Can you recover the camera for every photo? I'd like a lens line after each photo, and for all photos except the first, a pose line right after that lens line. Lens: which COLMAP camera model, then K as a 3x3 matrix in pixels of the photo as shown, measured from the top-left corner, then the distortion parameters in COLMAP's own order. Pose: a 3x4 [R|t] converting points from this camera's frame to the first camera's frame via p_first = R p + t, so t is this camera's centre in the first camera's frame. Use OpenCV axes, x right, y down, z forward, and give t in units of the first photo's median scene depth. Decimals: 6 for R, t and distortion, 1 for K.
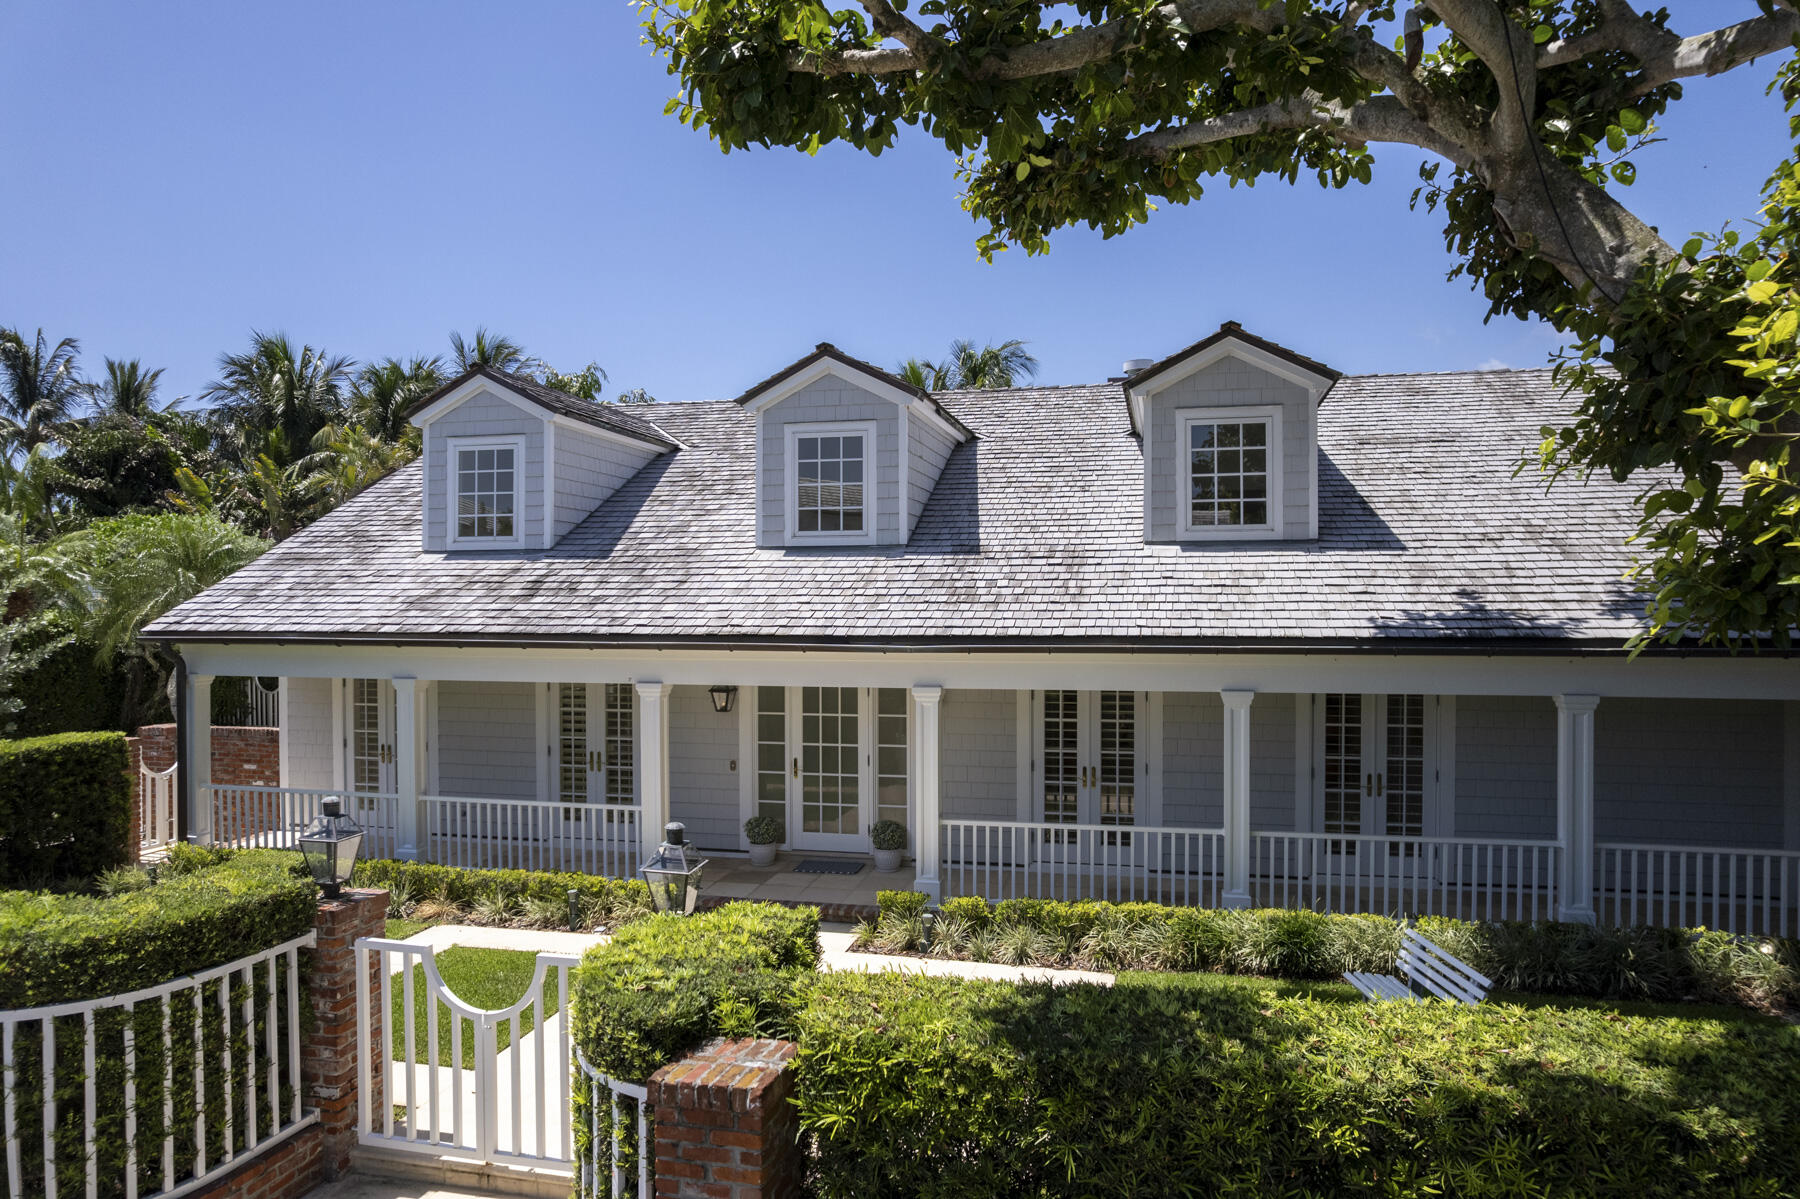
lens RADIAL K [[1142.7, 0, 933.1], [0, 1142.7, 595.4], [0, 0, 1]] dist [-0.074772, 0.060334]
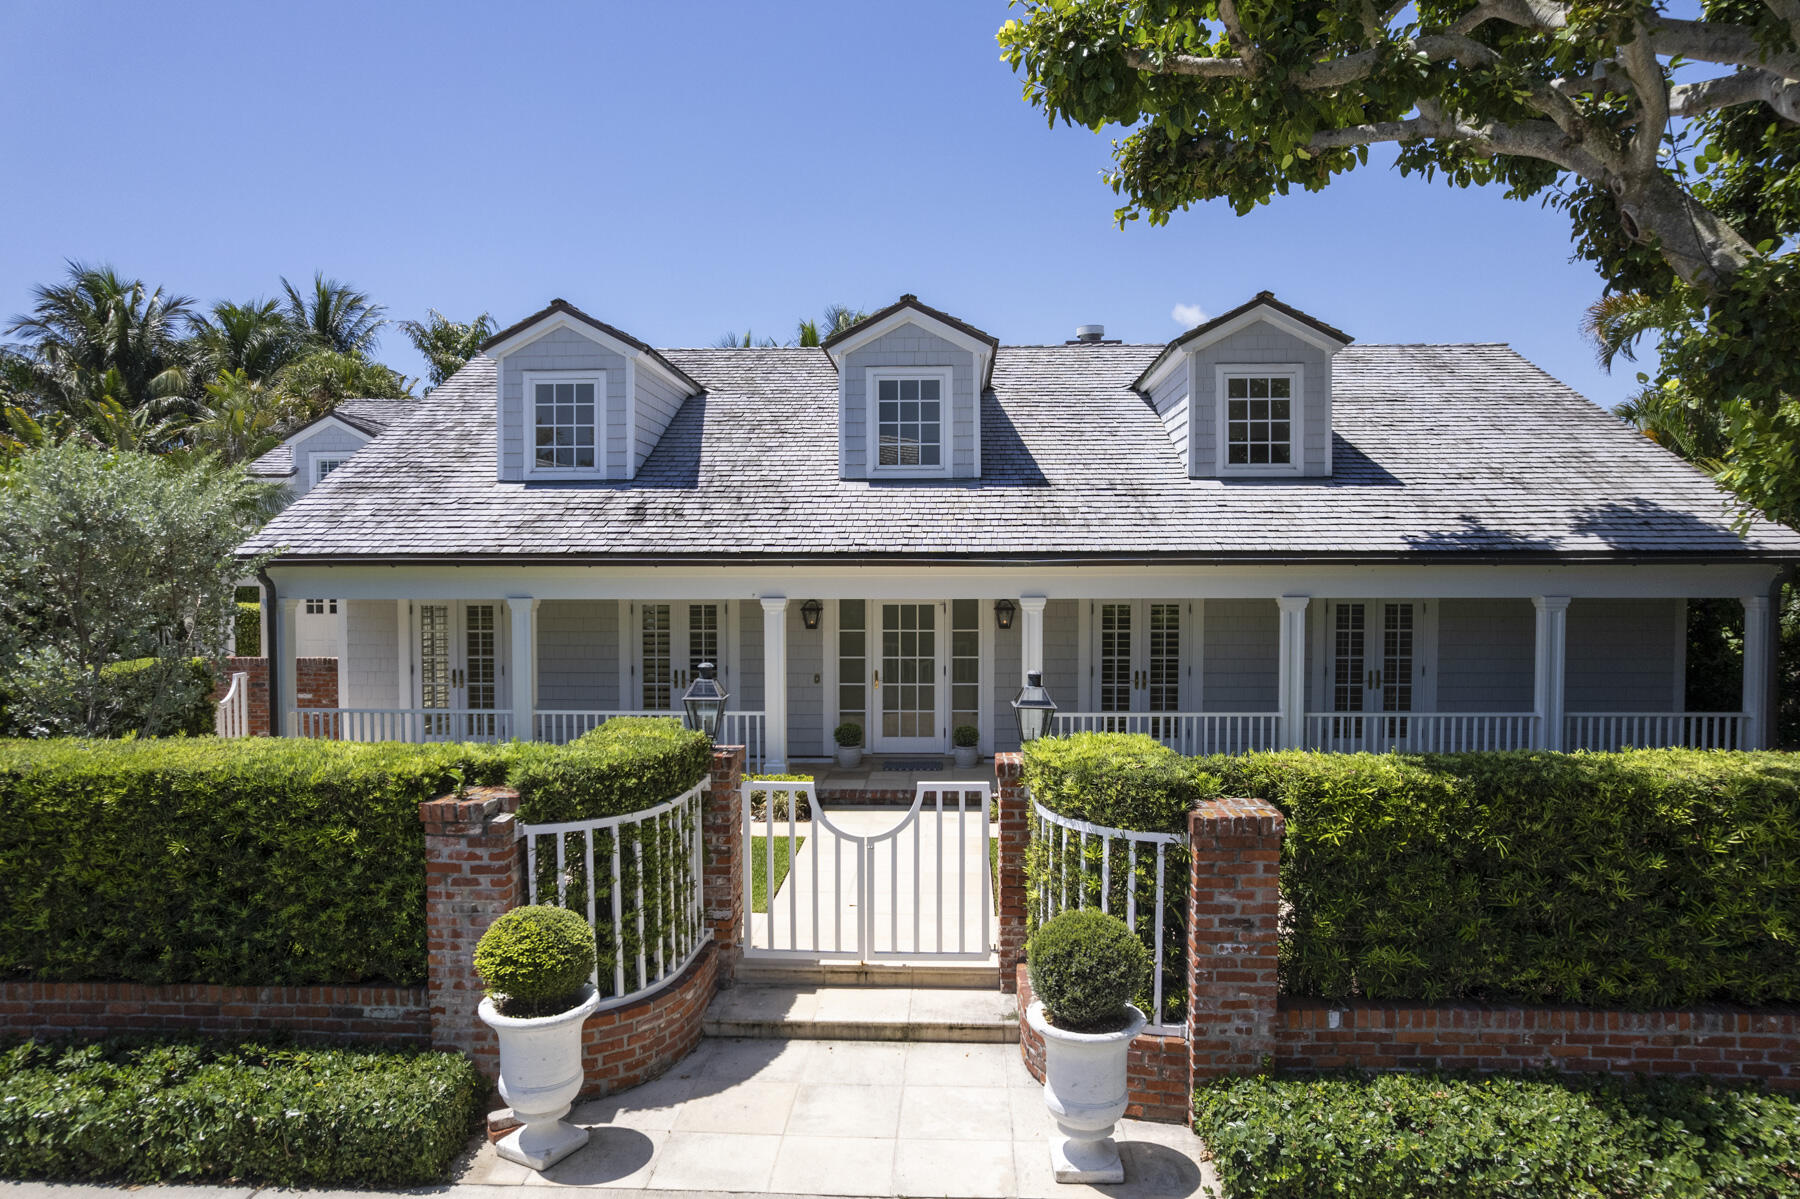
lens RADIAL K [[1155.8, 0, 900.0], [0, 1155.8, 599.5], [0, 0, 1]] dist [-0.074223, 0.066718]
pose [[0.983782, -0.004202, 0.179317, -0.329180], [-0.000202, 0.999699, 0.024537, 0.051116], [-0.179367, -0.024176, 0.983485, -0.114255]]
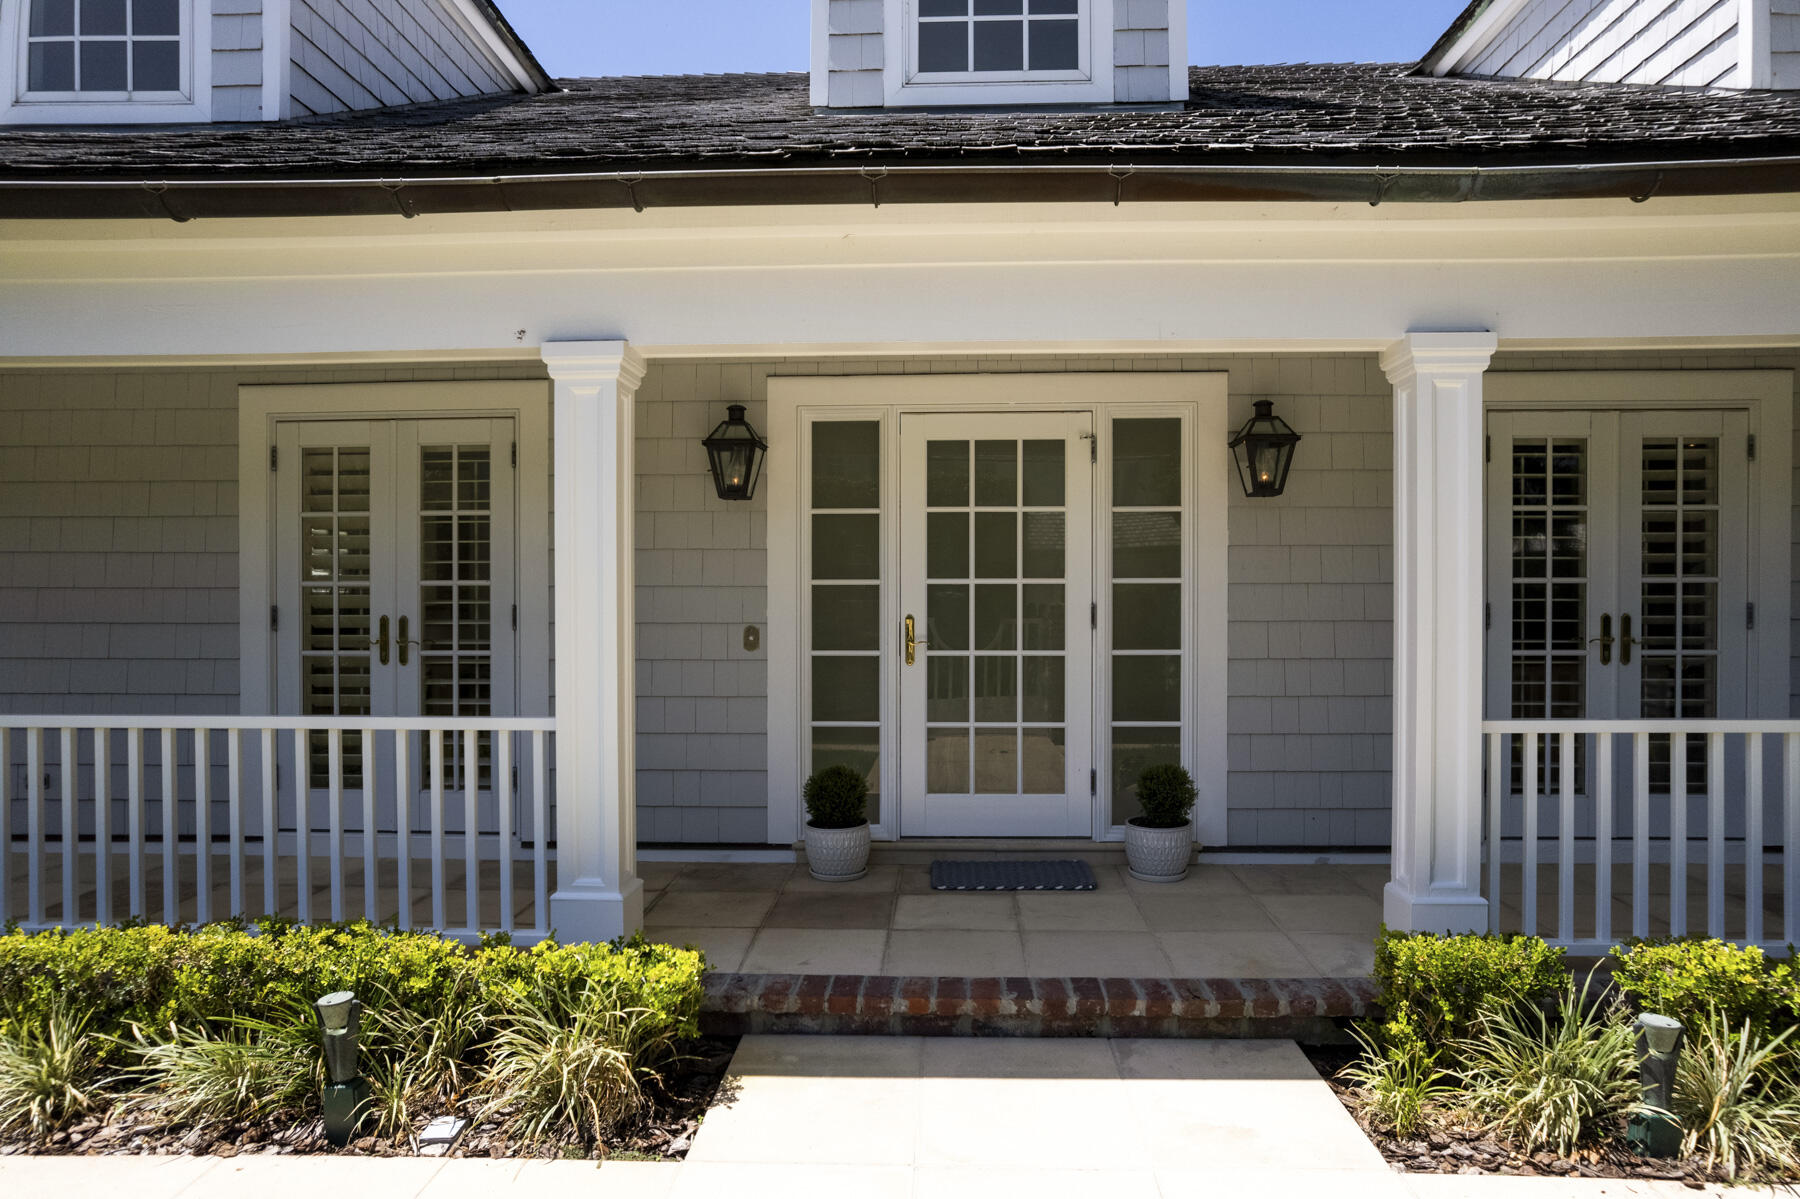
lens RADIAL K [[1090.6, 0, 878.5], [0, 1090.6, 603.2], [0, 0, 1]] dist [-0.070186, 0.051846]
pose [[0.986298, 0.001765, 0.164962, -0.217218], [0.000162, 0.999932, -0.011664, 0.157374], [-0.164971, 0.011531, 0.986231, 0.674380]]
